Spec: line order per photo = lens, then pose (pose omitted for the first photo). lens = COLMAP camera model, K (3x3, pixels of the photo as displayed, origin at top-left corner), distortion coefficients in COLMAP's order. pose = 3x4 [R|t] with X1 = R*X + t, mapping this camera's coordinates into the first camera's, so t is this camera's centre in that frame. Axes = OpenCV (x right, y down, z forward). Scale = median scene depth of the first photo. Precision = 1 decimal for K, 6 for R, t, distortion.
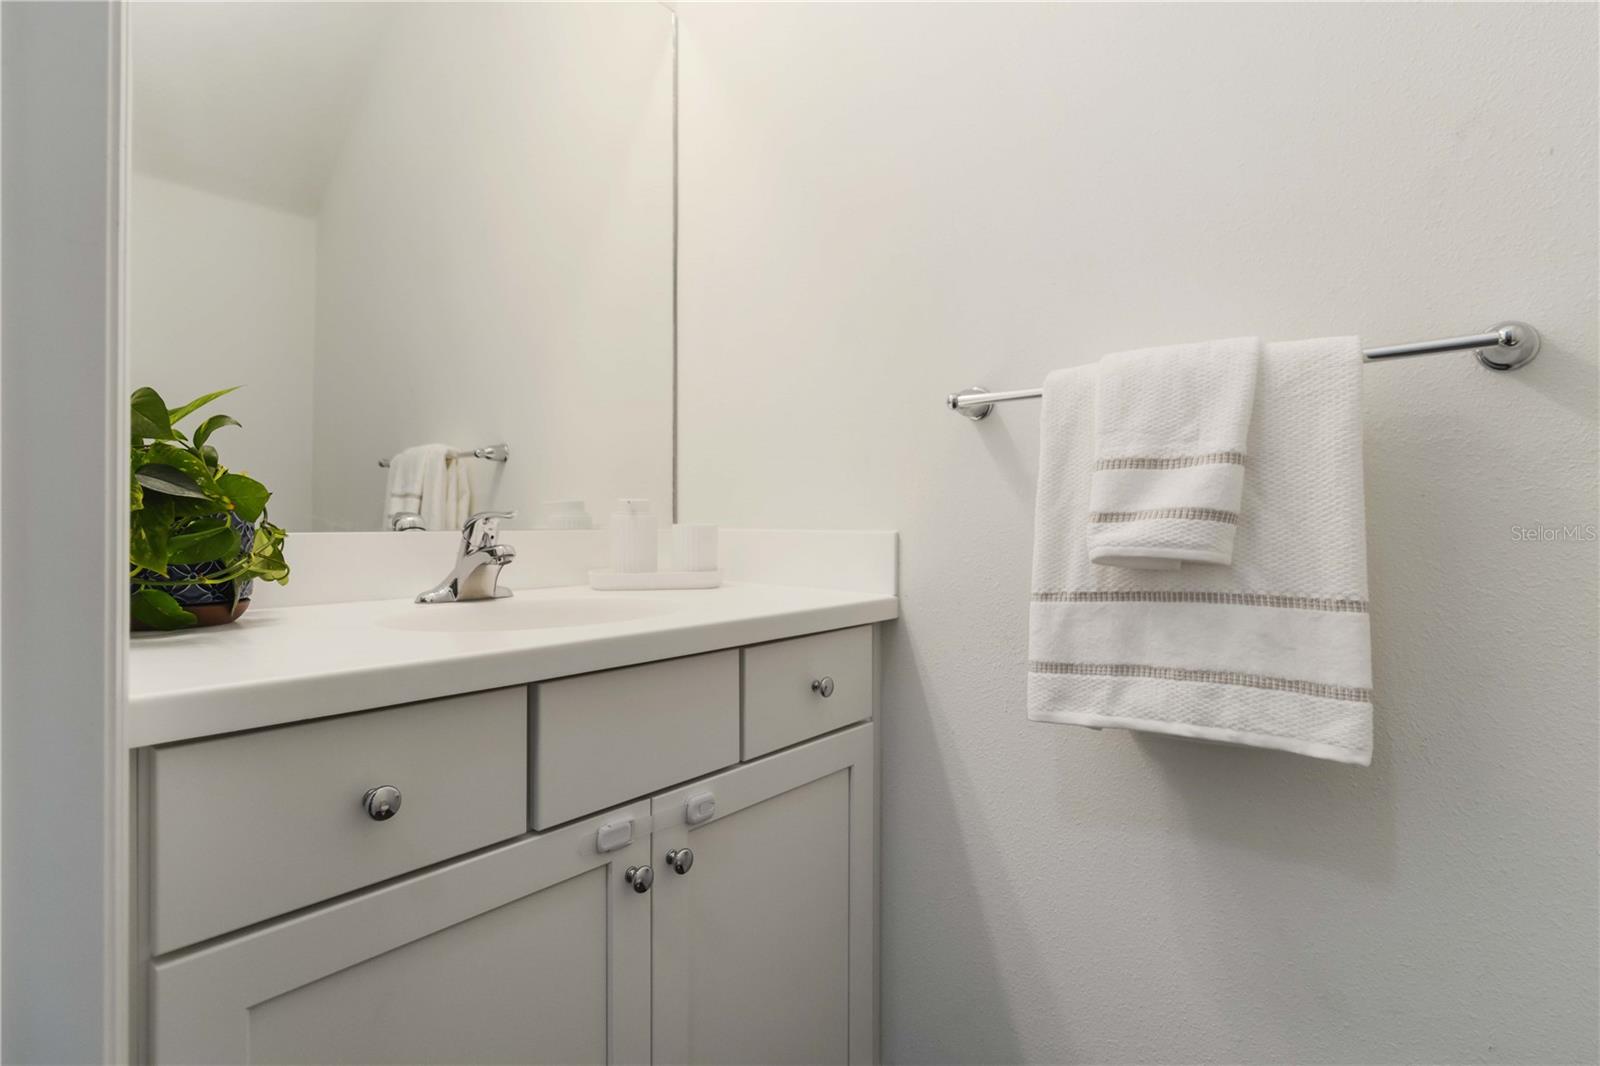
lens RADIAL K [[742.9, 0, 802.4], [0, 742.9, 527.8], [0, 0, 1]] dist [-0.001826, -0.000238]
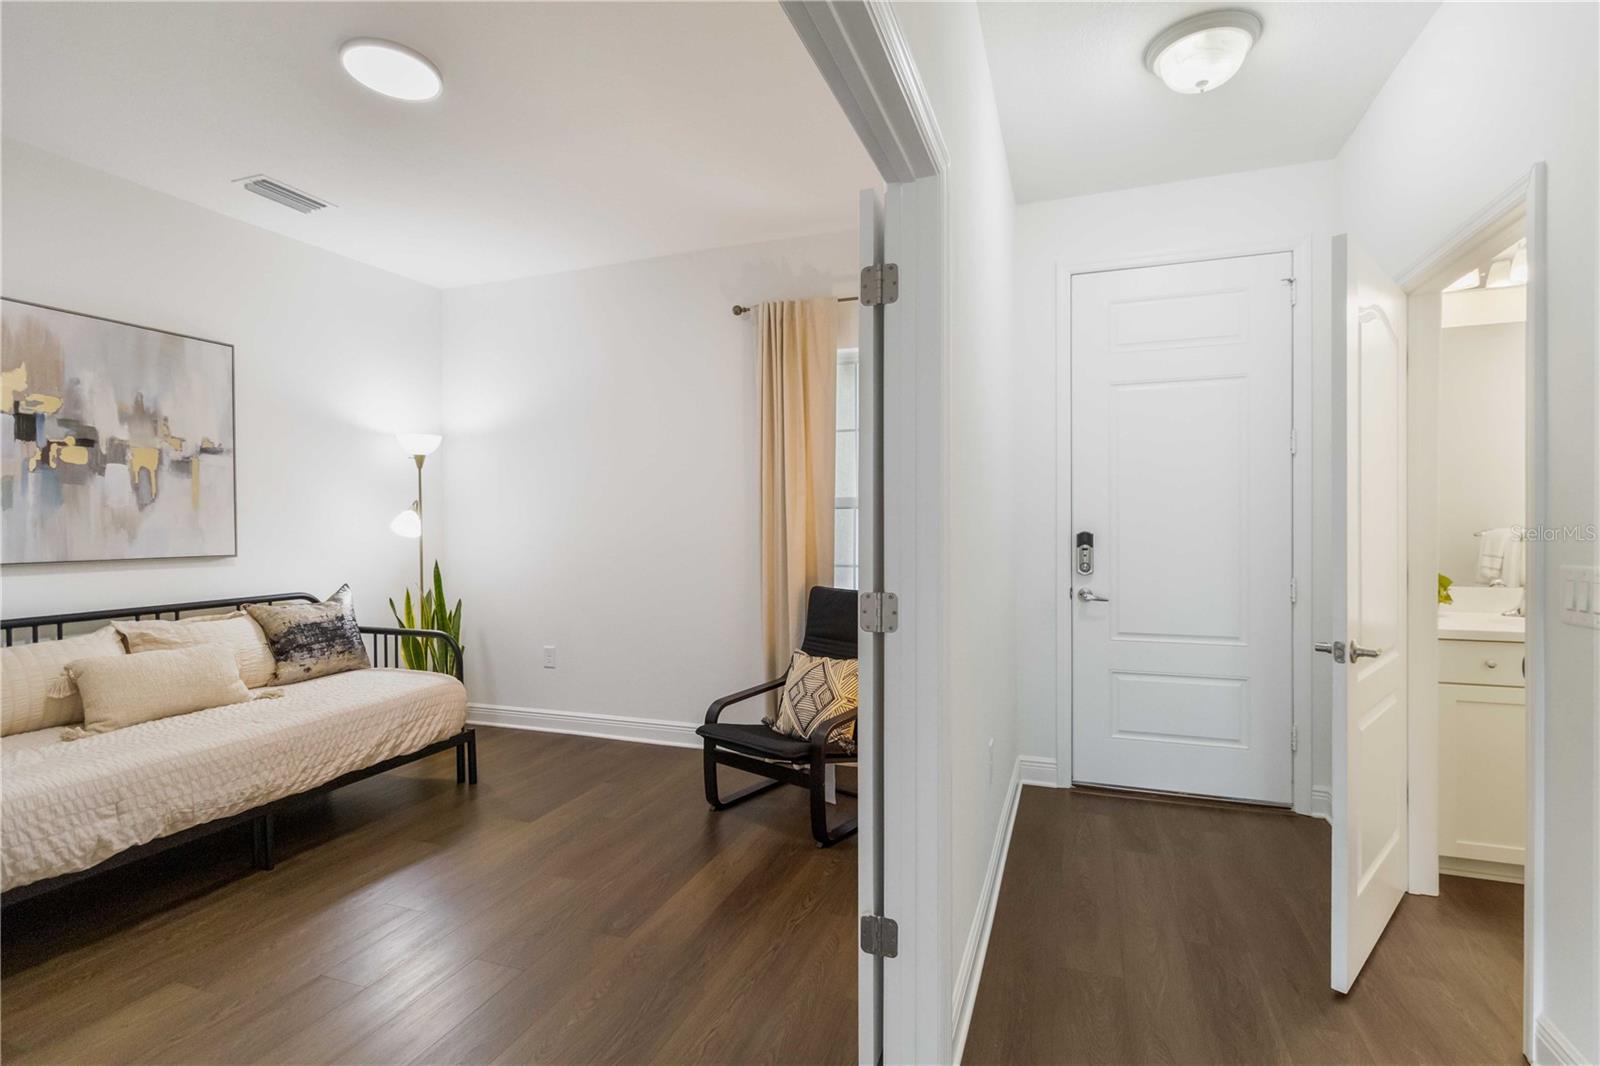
lens RADIAL K [[742.9, 0, 806.3], [0, 742.9, 528.6], [0, 0, 1]] dist [-0.001826, -0.000238]
pose [[0.336032, -0.006955, -0.941825, 1.314634], [0.001723, 0.999976, -0.006770, -0.224623], [0.941849, 0.000652, 0.336035, -2.562462]]
